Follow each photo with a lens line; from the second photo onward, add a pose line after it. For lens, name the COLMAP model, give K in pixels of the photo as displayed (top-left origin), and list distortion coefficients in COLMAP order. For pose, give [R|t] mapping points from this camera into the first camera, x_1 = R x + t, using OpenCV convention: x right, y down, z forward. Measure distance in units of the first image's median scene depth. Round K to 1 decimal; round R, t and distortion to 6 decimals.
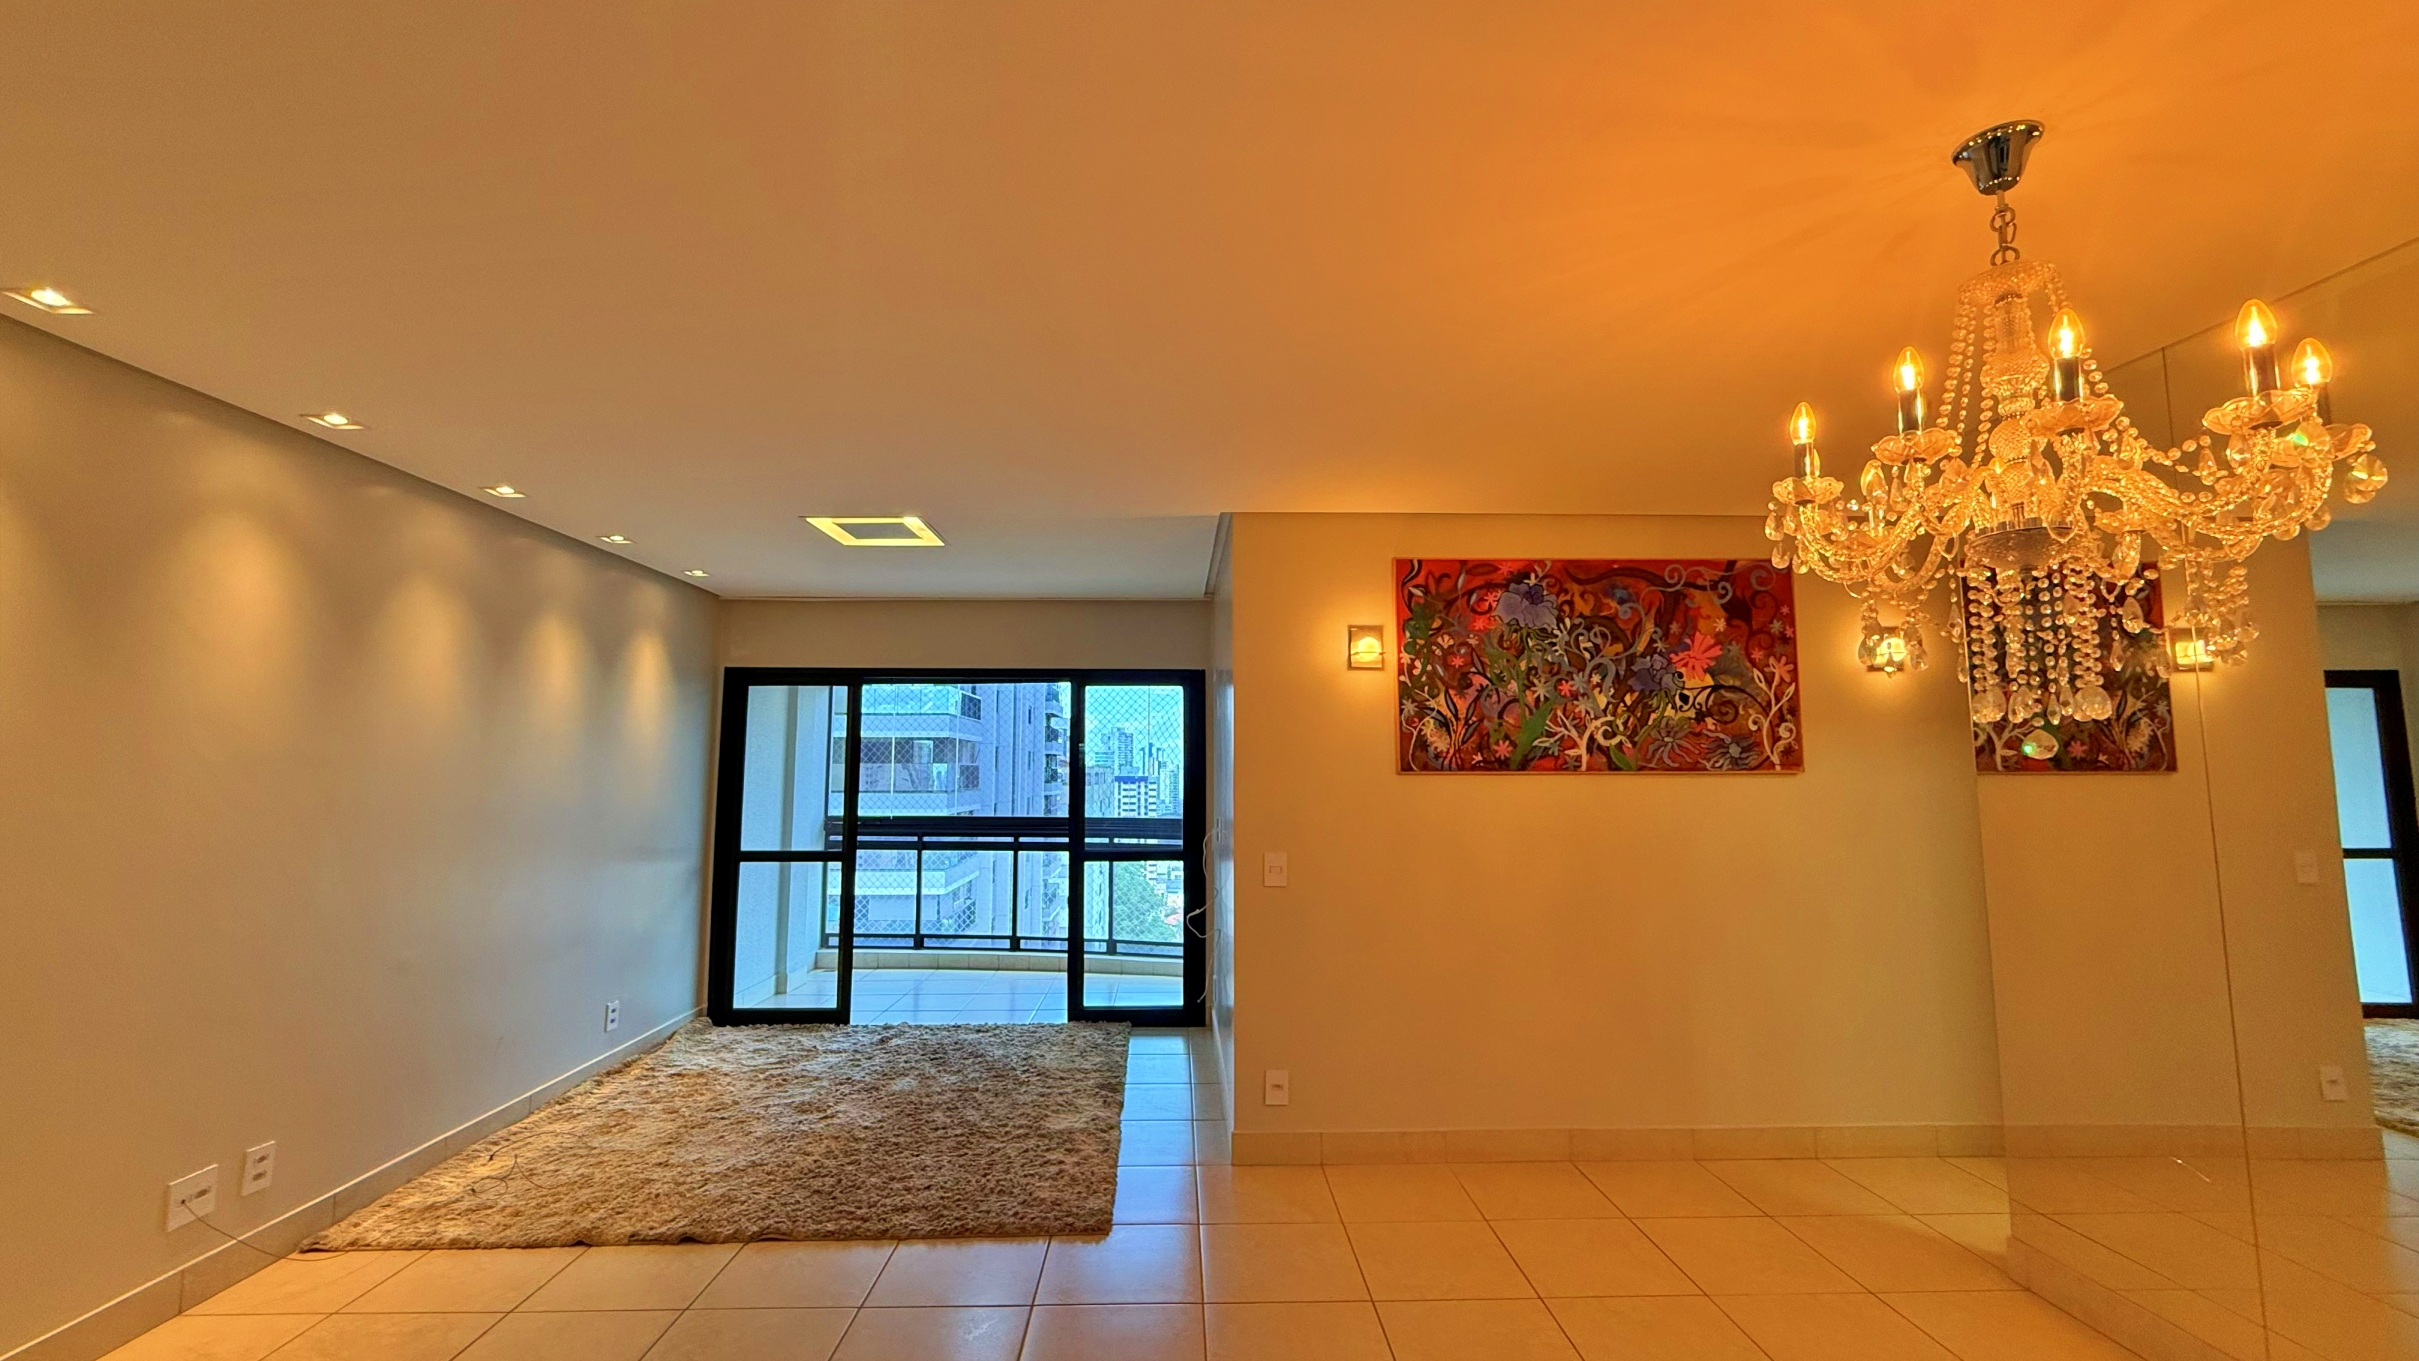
lens RADIAL K [[963.1, 0, 1199.0], [0, 963.1, 680.0], [0, 0, 1]] dist [0.000180, 0.000195]
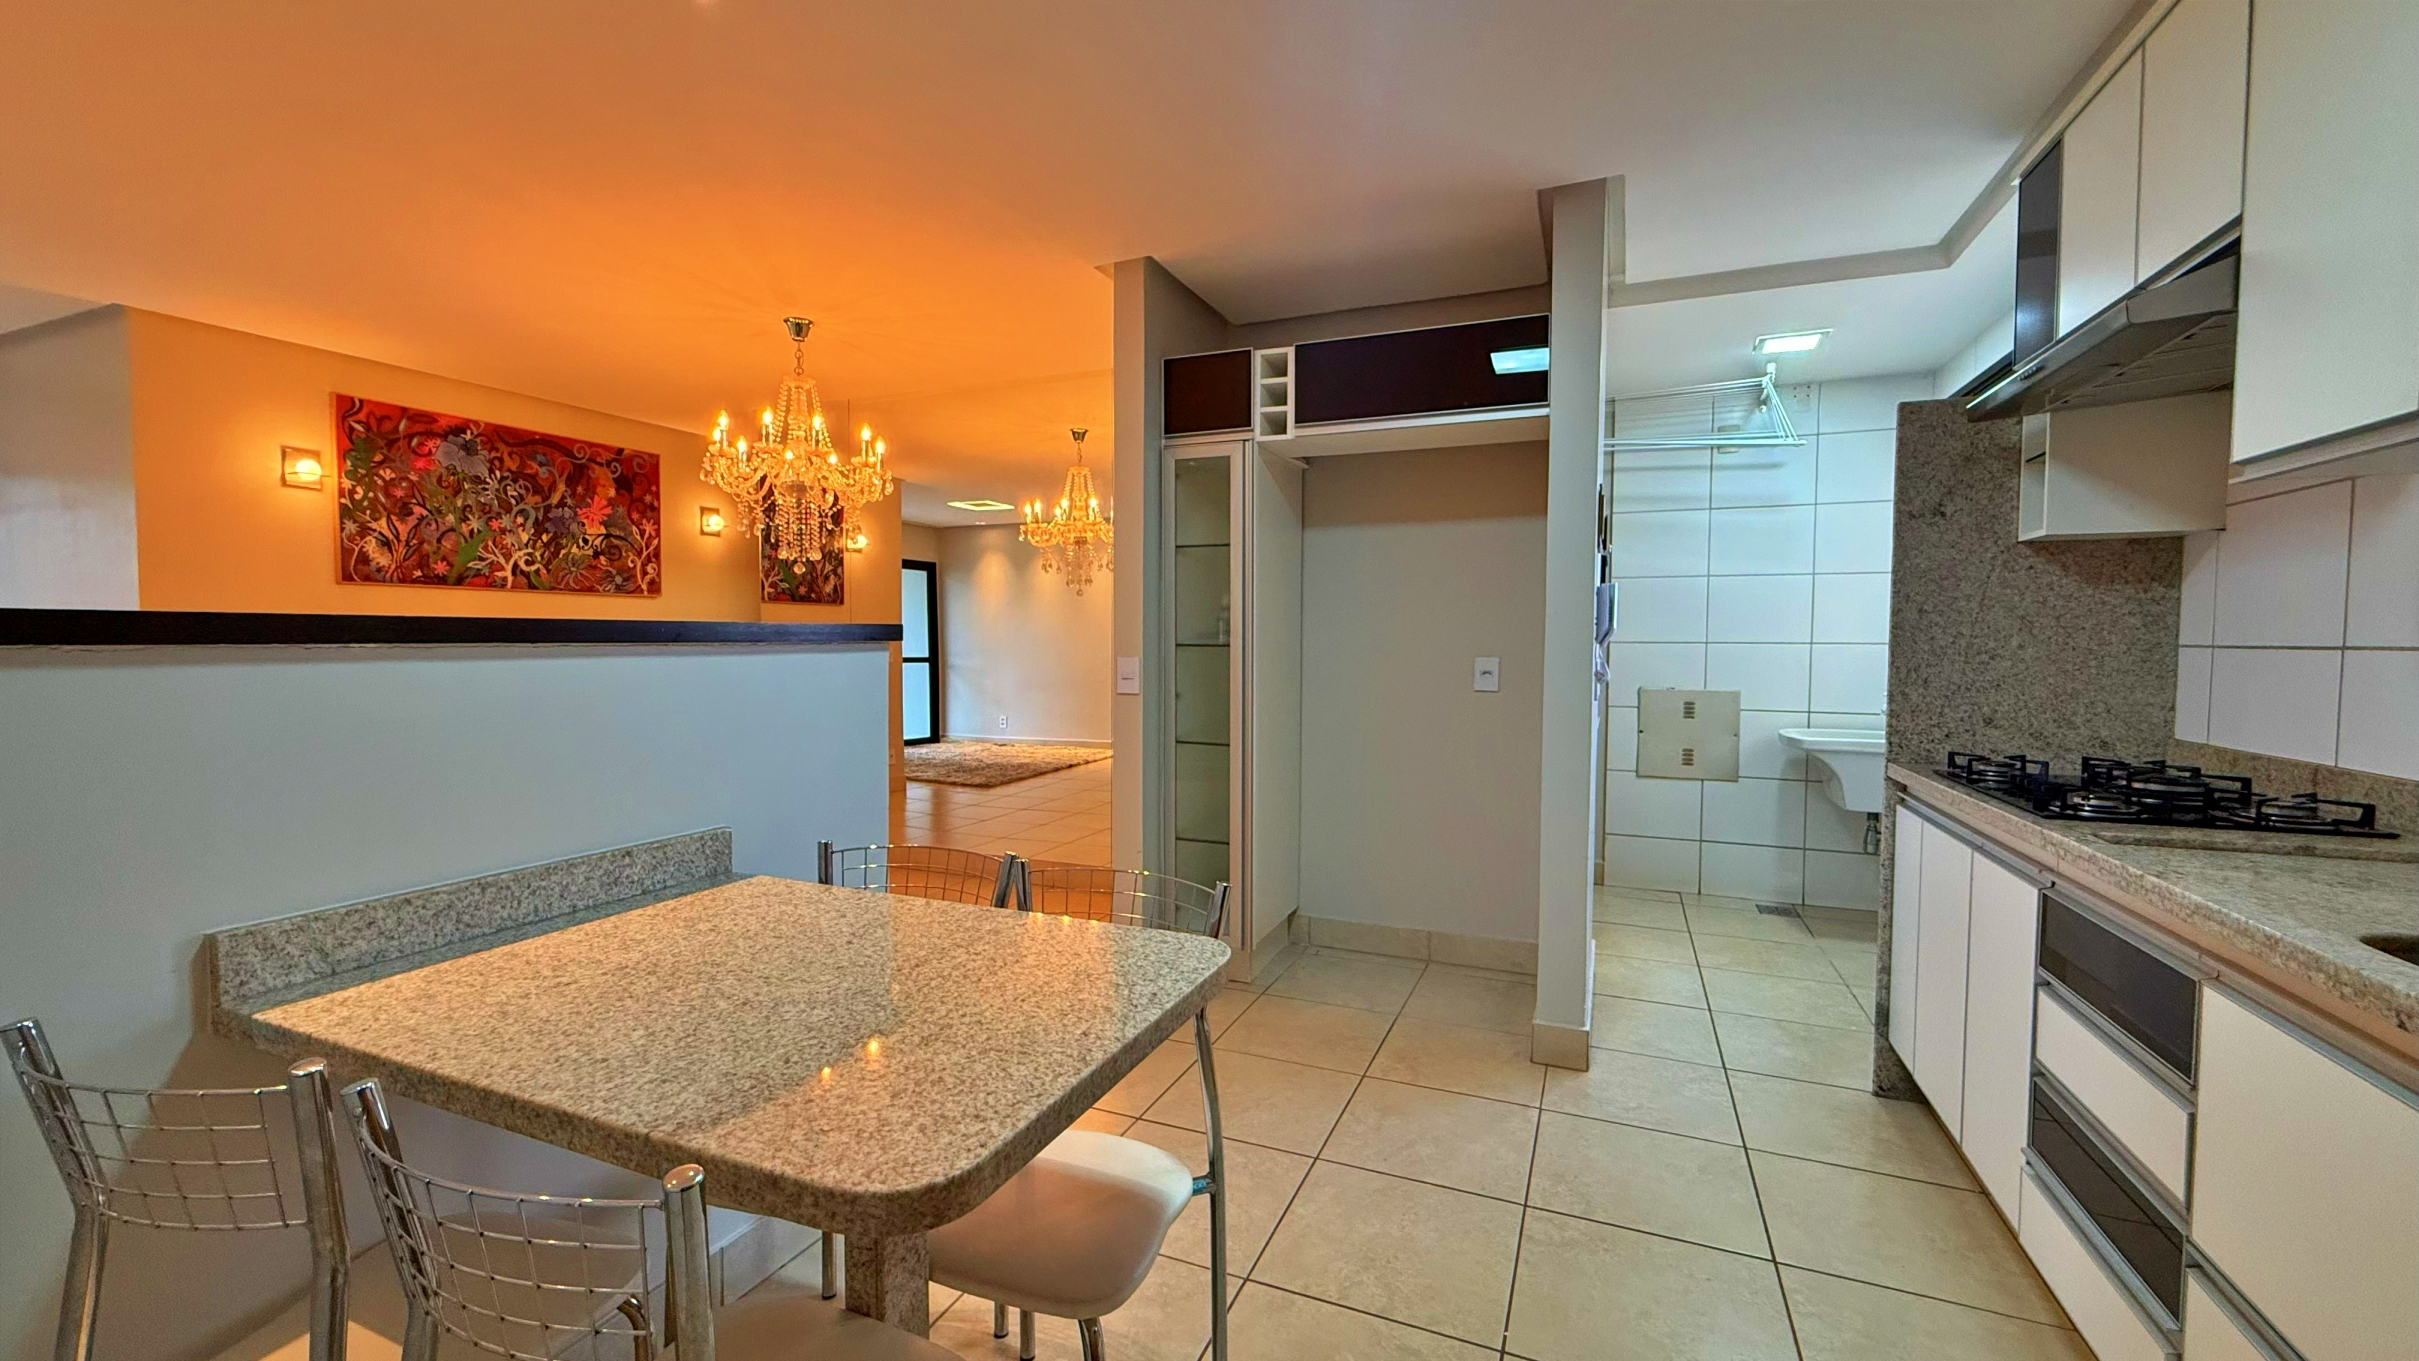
lens RADIAL K [[963.1, 0, 1199.0], [0, 963.1, 680.0], [0, 0, 1]] dist [0.000180, 0.000195]
pose [[0.420012, -0.036687, 0.906776, -0.411359], [-0.094740, 0.991950, 0.084016, 0.017273], [-0.902560, -0.121196, 0.413156, -0.428143]]
